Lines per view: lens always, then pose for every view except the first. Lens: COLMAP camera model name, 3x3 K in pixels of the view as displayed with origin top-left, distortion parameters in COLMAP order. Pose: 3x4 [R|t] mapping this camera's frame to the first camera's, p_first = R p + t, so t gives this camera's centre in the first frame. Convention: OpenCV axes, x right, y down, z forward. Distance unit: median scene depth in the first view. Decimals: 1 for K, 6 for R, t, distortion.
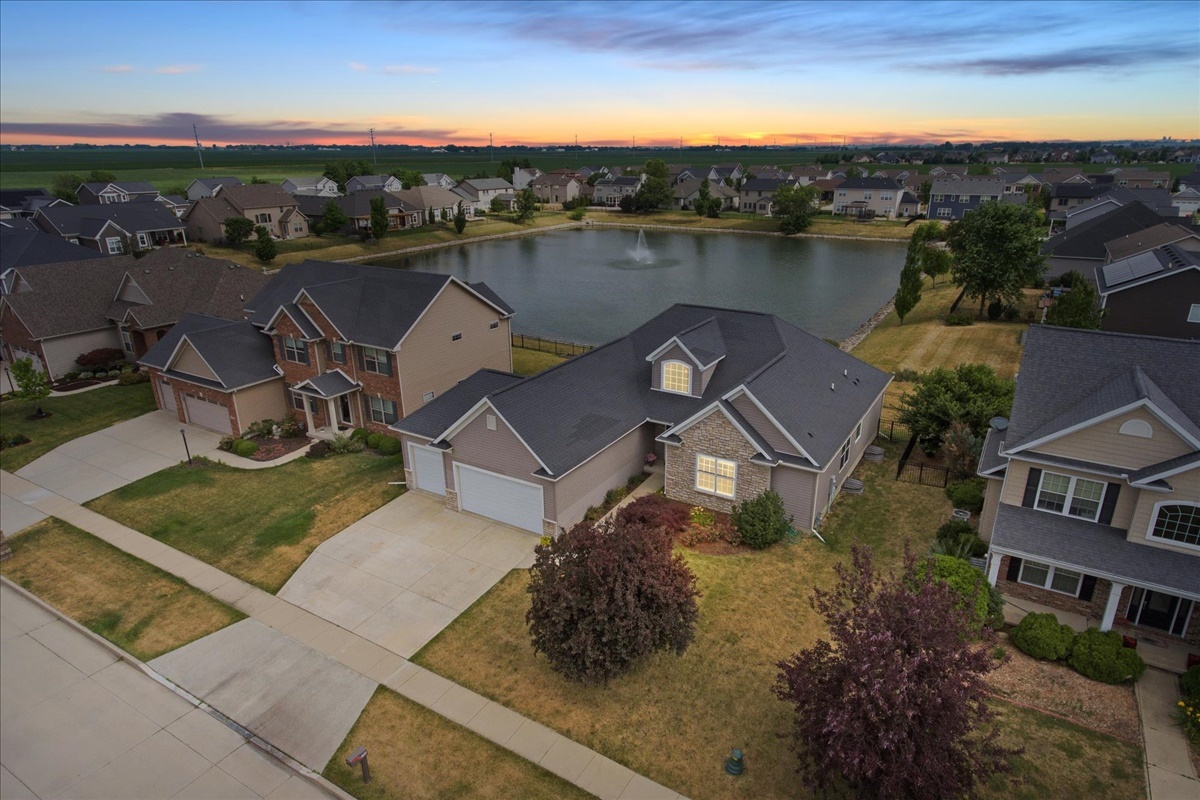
lens RADIAL K [[708.4, 0, 622.4], [0, 708.4, 401.5], [0, 0, 1]] dist [0.020045, 0.000174]
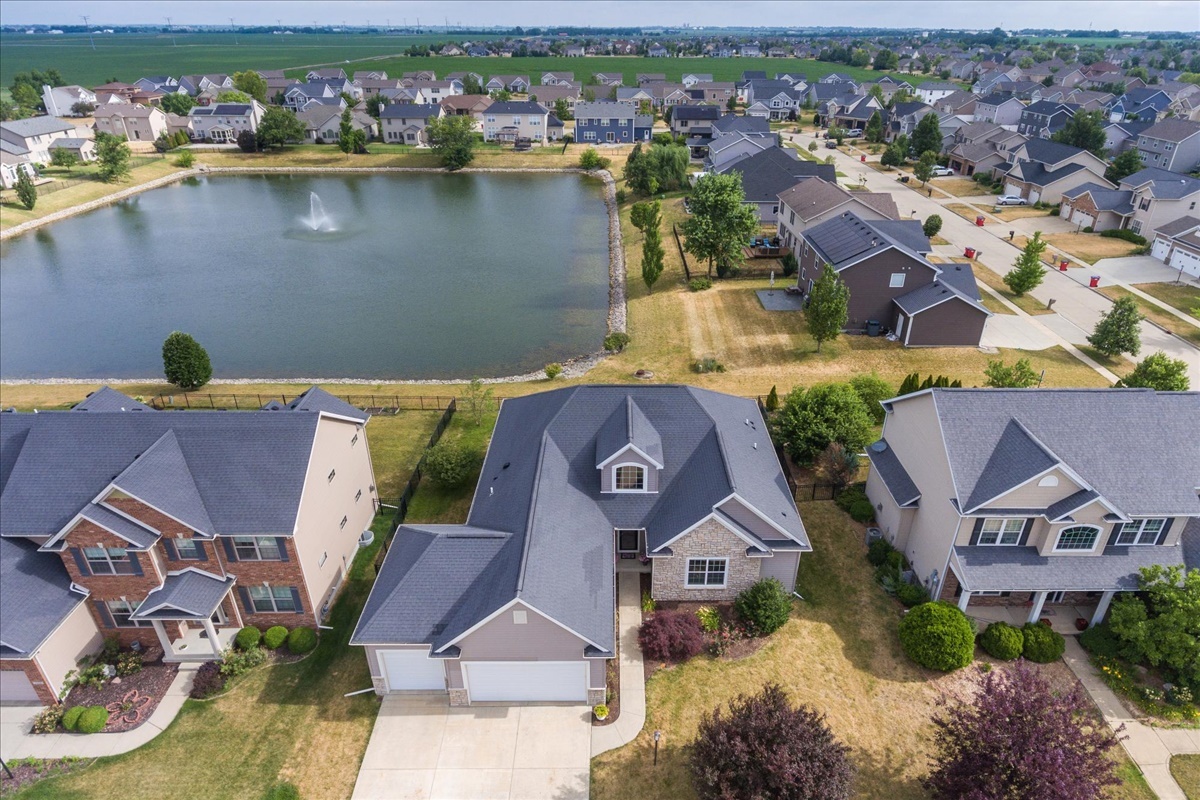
lens RADIAL K [[706.0, 0, 622.9], [0, 706.0, 401.9], [0, 0, 1]] dist [-0.002320, 0.001392]
pose [[0.857049, -0.234641, 0.458705, -0.179135], [0.166084, 0.968576, 0.185141, -0.160702], [-0.487732, -0.082491, 0.869087, 0.083359]]
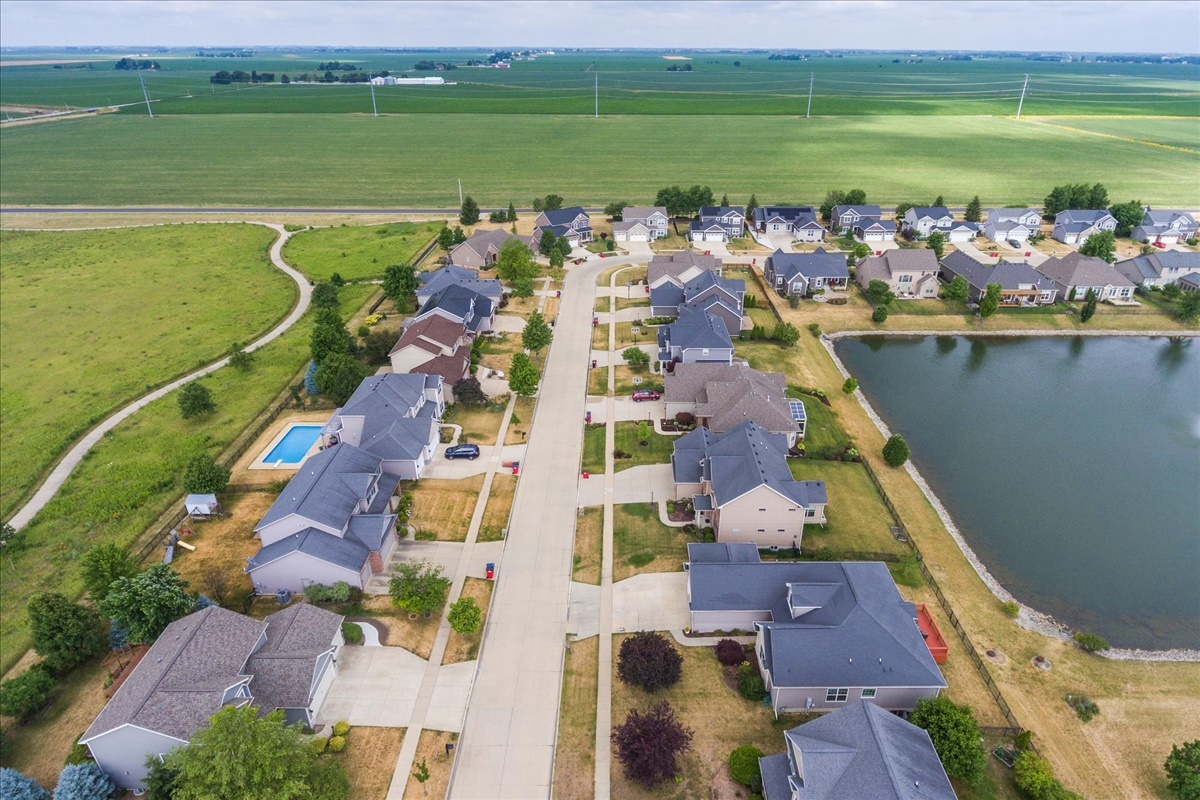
lens RADIAL K [[706.0, 0, 622.9], [0, 706.0, 401.9], [0, 0, 1]] dist [-0.002320, 0.001392]
pose [[0.513033, 0.395481, -0.761835, 0.544077], [-0.297739, 0.914424, 0.274189, -0.459925], [0.805077, 0.086160, 0.586880, -0.262775]]
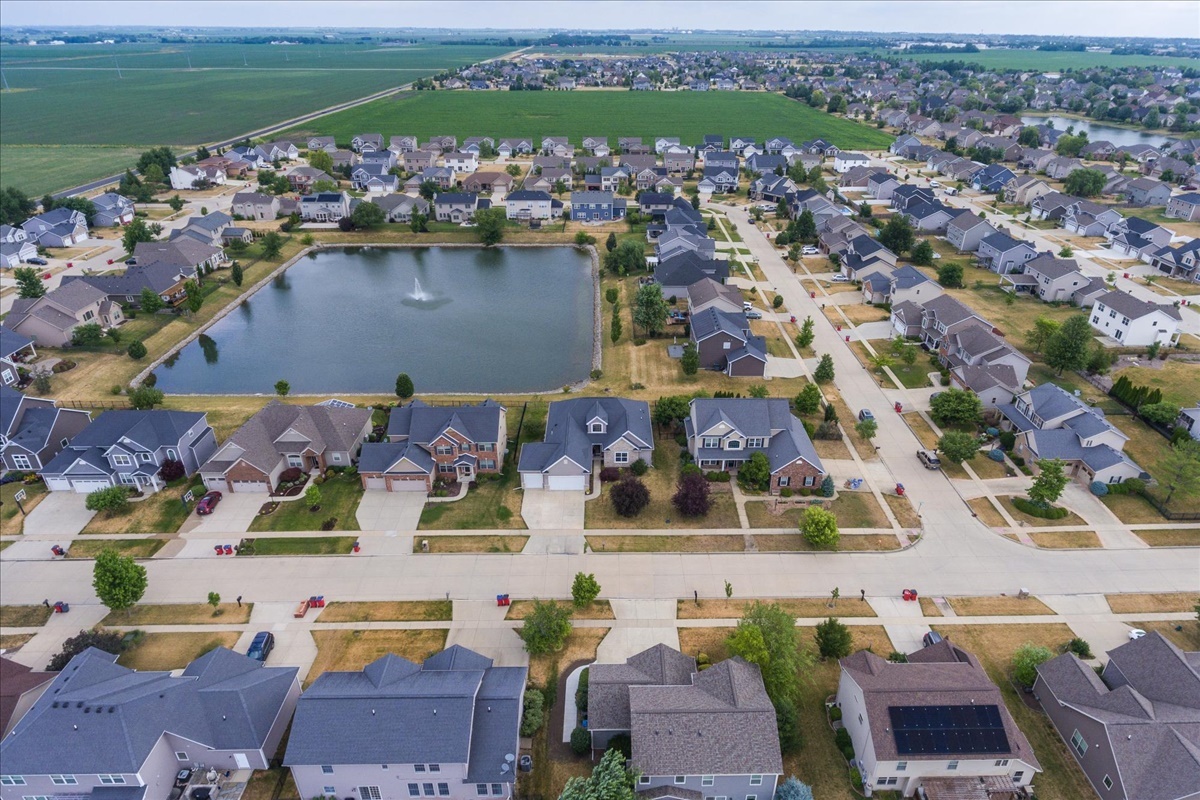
lens RADIAL K [[706.0, 0, 622.9], [0, 706.0, 401.9], [0, 0, 1]] dist [-0.002320, 0.001392]
pose [[0.850383, -0.239004, 0.468749, -0.611516], [0.168486, 0.967662, 0.187729, -0.346584], [-0.498458, -0.080664, 0.863153, -0.826537]]
